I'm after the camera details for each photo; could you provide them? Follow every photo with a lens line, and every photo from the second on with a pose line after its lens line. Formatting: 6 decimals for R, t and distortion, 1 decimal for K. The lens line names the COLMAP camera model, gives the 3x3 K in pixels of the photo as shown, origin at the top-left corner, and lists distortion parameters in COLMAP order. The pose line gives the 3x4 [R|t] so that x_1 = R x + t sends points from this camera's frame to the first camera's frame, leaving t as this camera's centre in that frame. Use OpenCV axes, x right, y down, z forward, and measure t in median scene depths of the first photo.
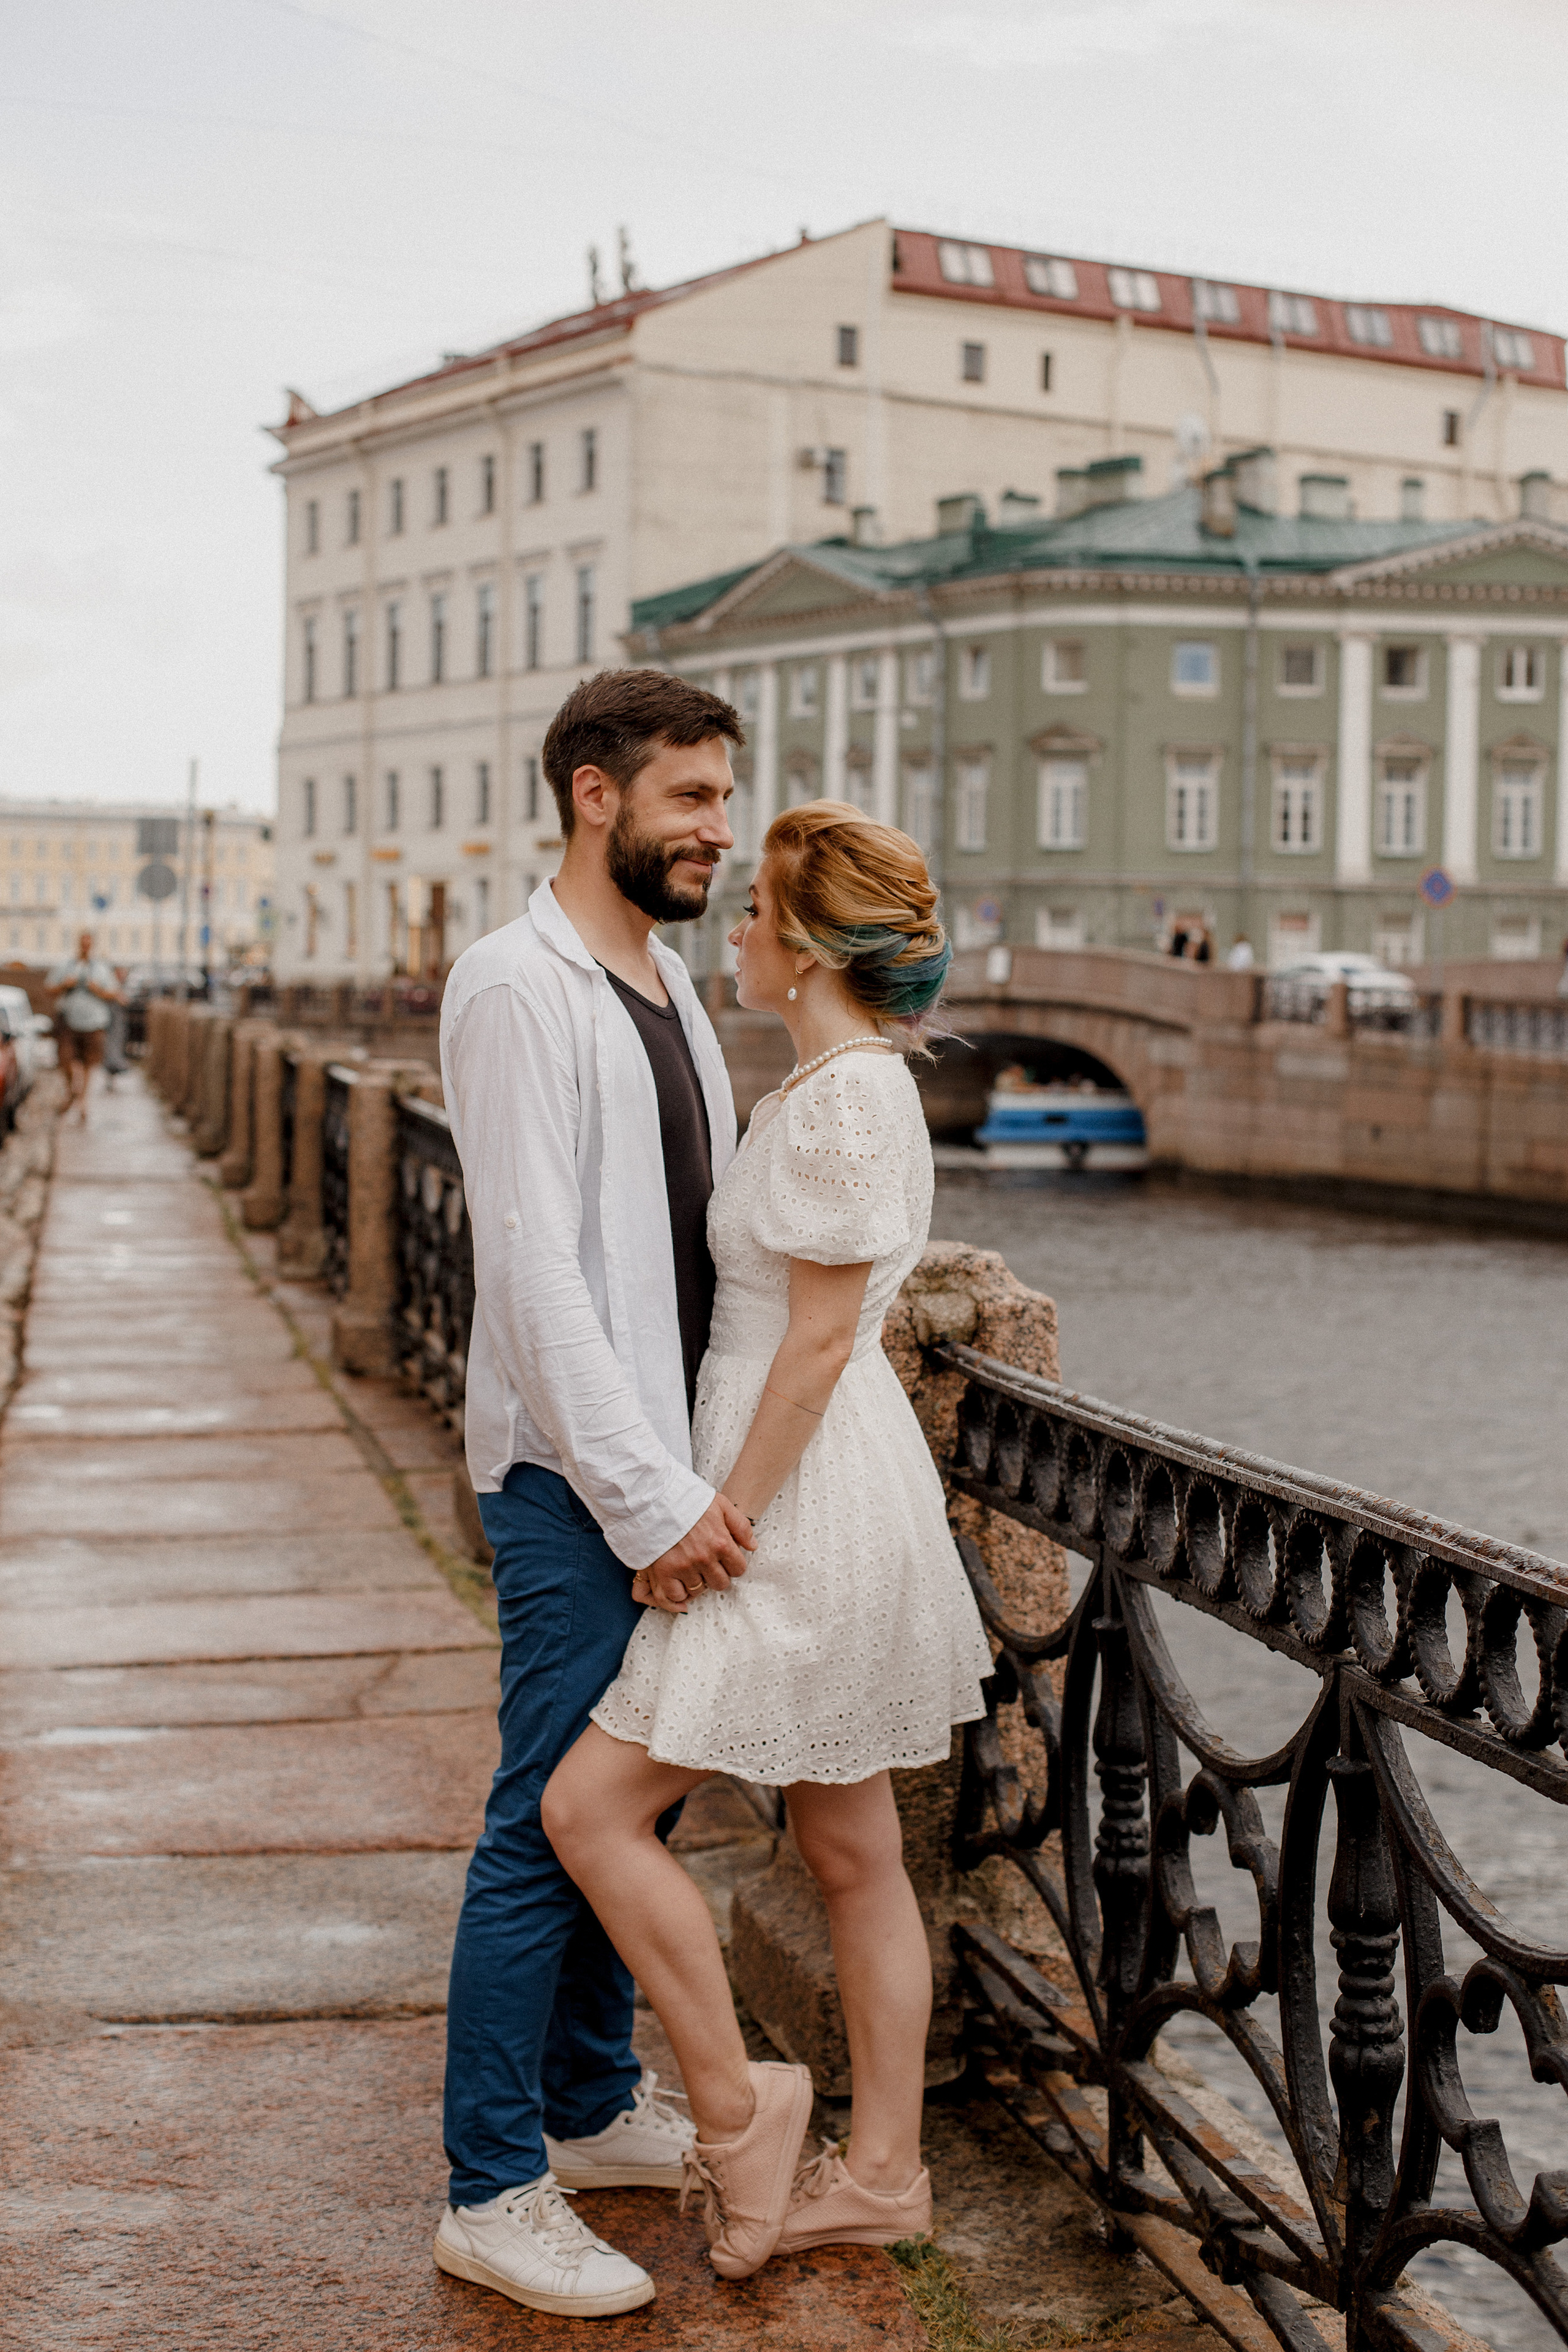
lens RADIAL K [[3364.1, 0, 776.0], [0, 3364.1, 1192.2], [0, 0, 1]] dist [-0.141774, 0.135591]
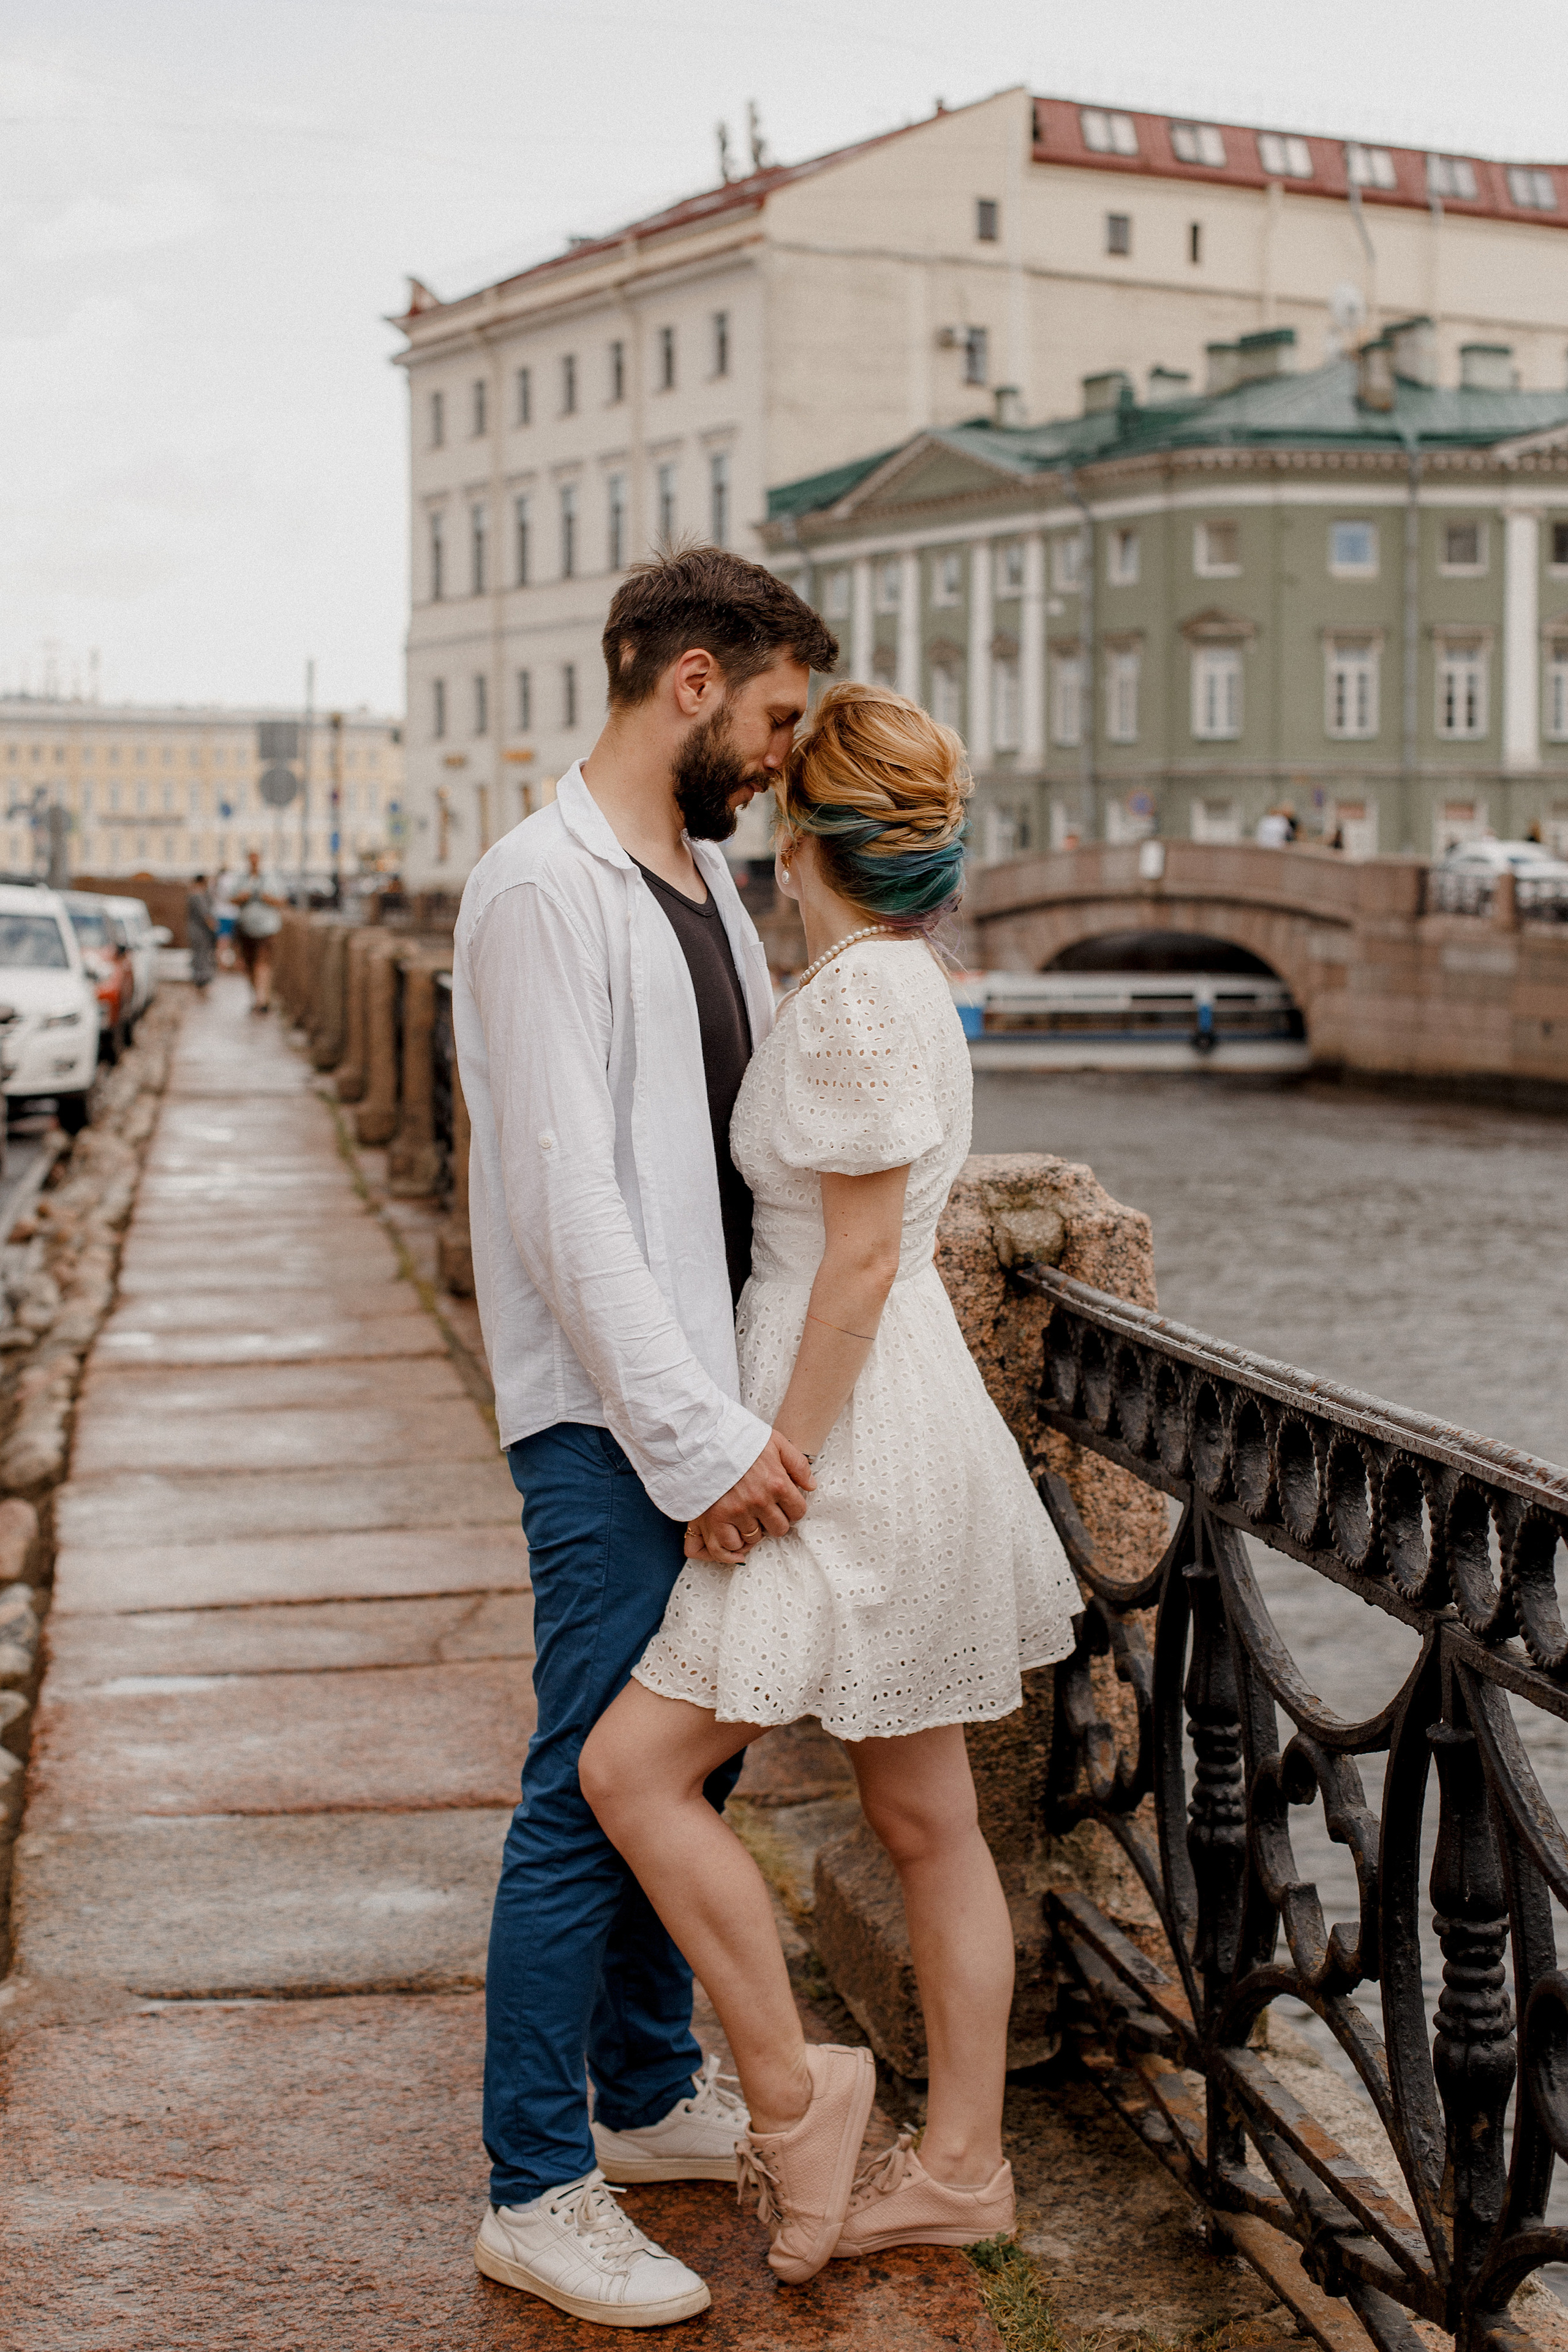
lens RADIAL K [[3467.5, 0, 772.4], [0, 3467.5, 1165.8], [0, 0, 1]] dist [-0.124811, 0.068731]
pose [[0.998939, -0.012453, -0.044334, 0.021732], [0.013305, 0.999732, 0.018958, -0.001243], [0.044086, -0.019527, 0.998837, 0.045492]]
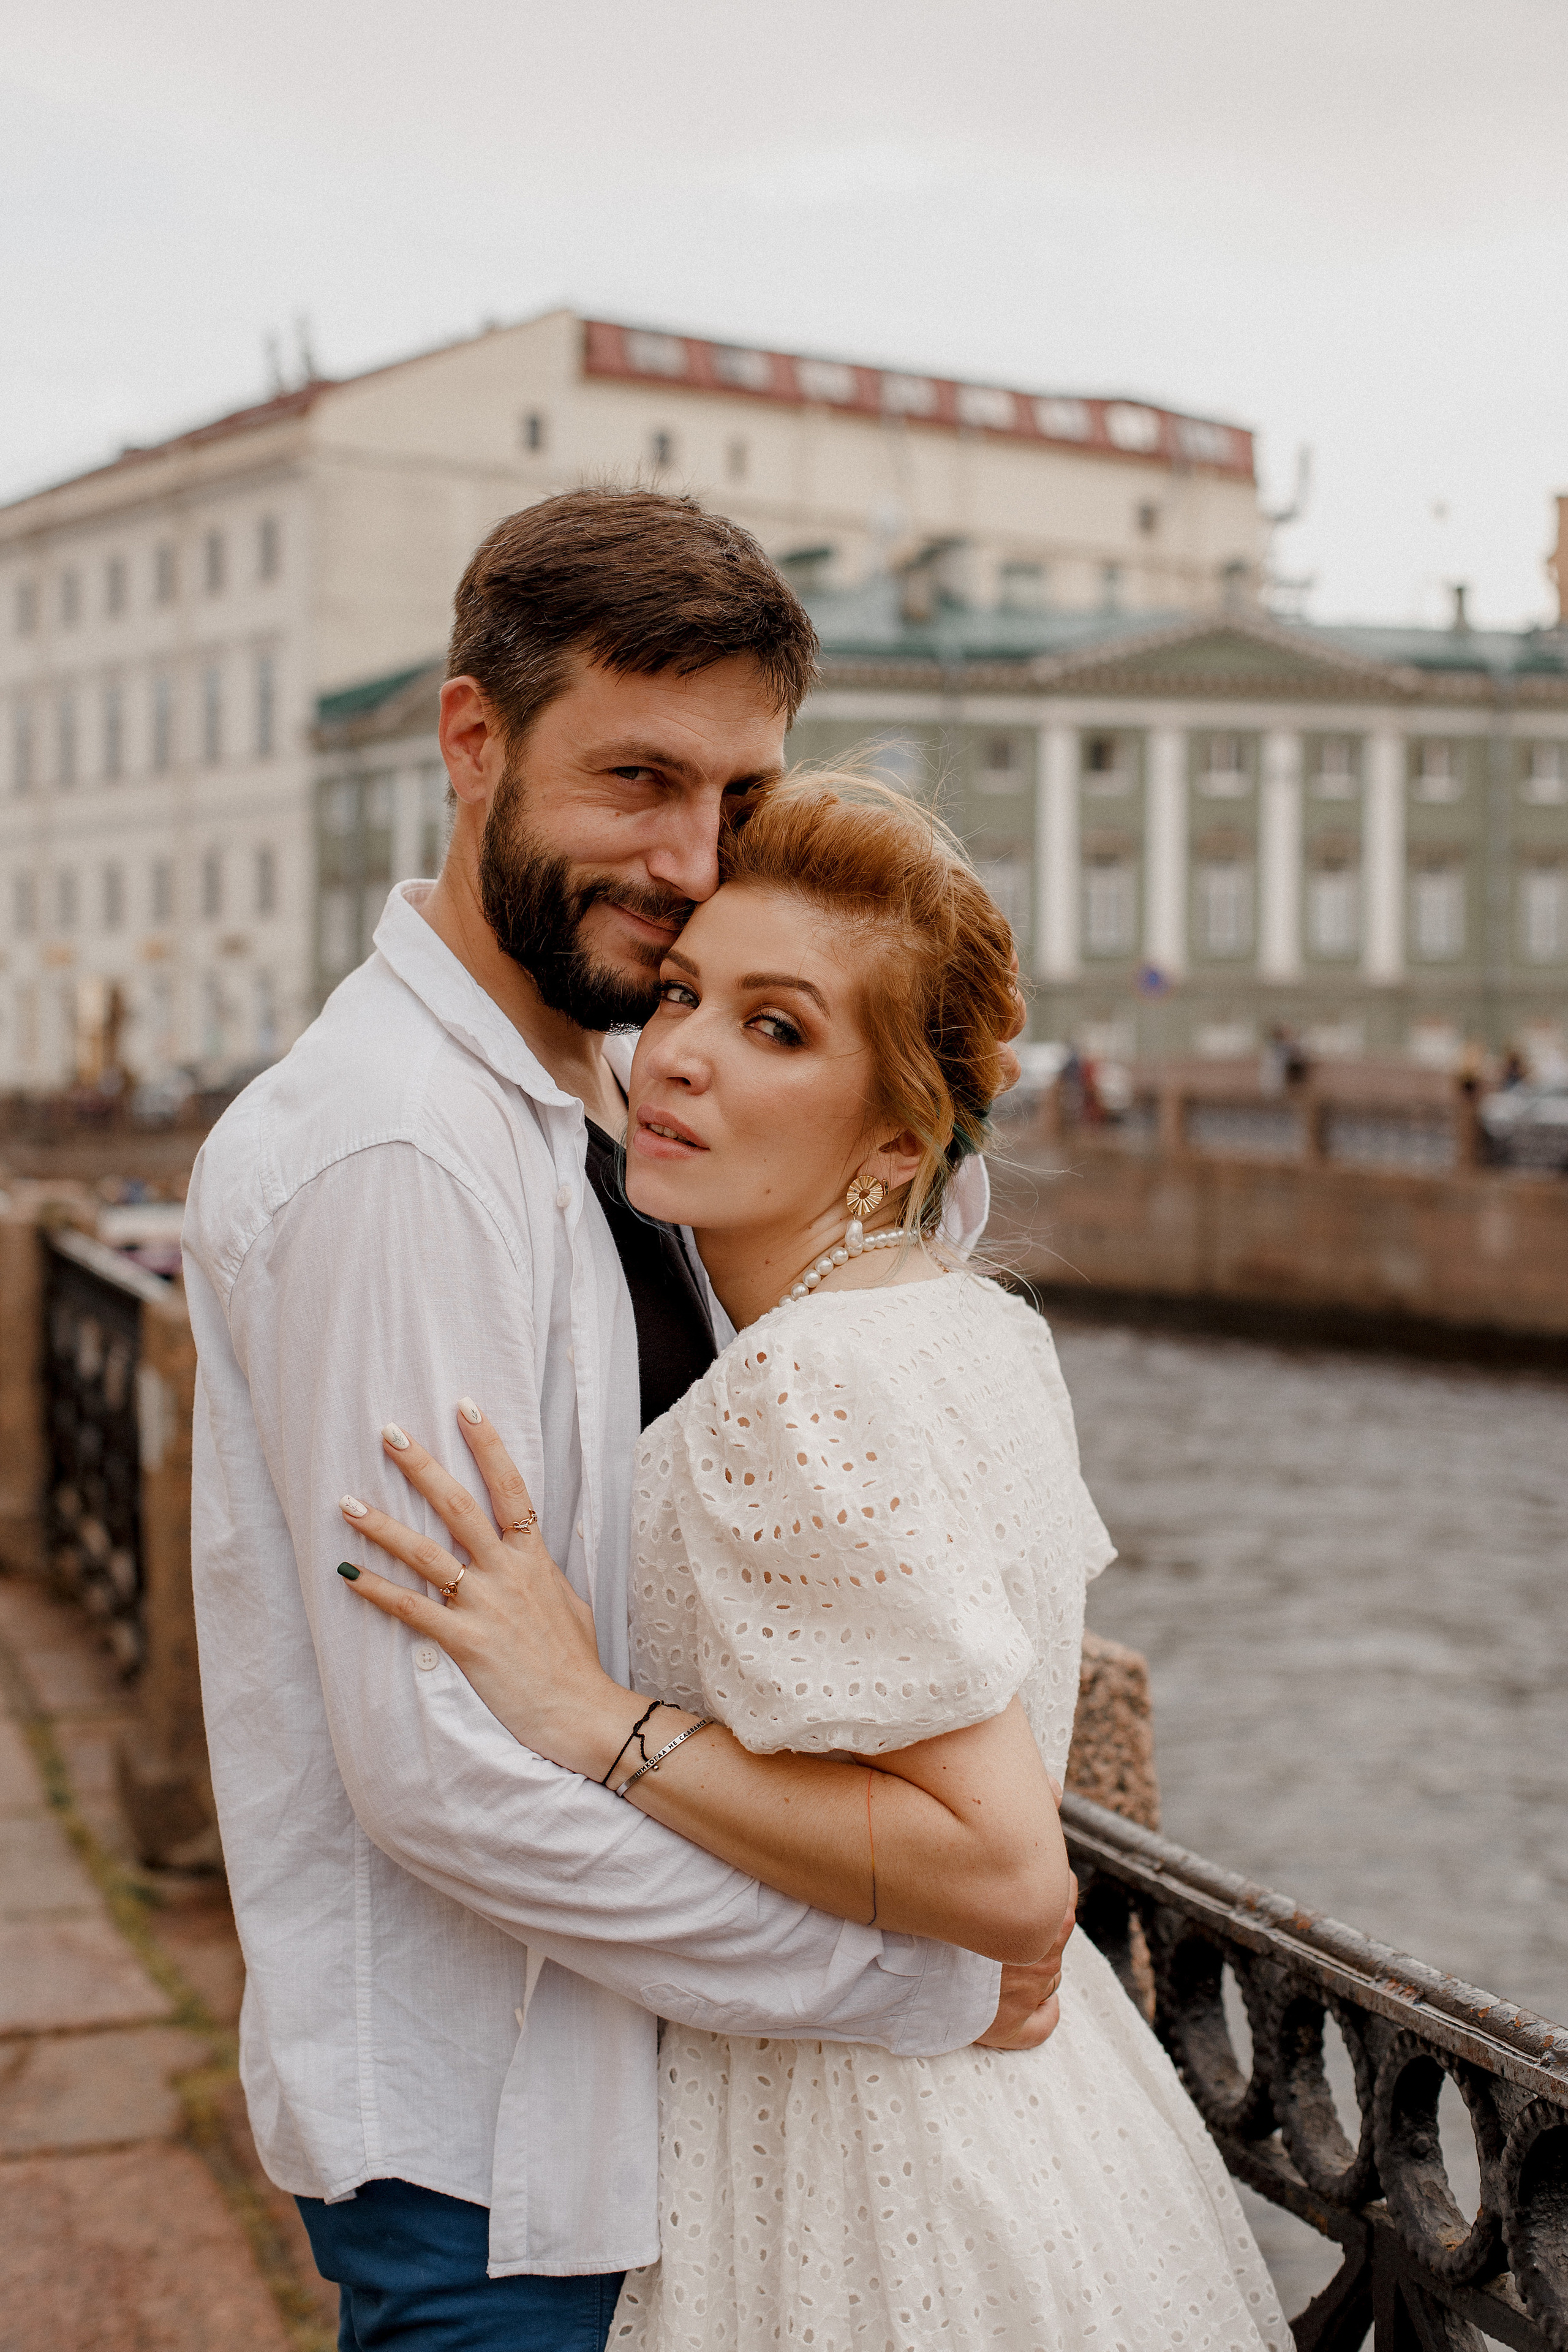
lens RADIAL K [[3458.4, 0, 795.3], [0, 3458.4, 1172.1], [0, 0, 1]] dist [-0.137130, 0.110412]
pose [[0.995475, -0.012451, 0.094204, -0.028262], [0.015900, 0.999227, -0.035950, -0.028812], [-0.093684, 0.037285, 0.994904, 0.426458]]
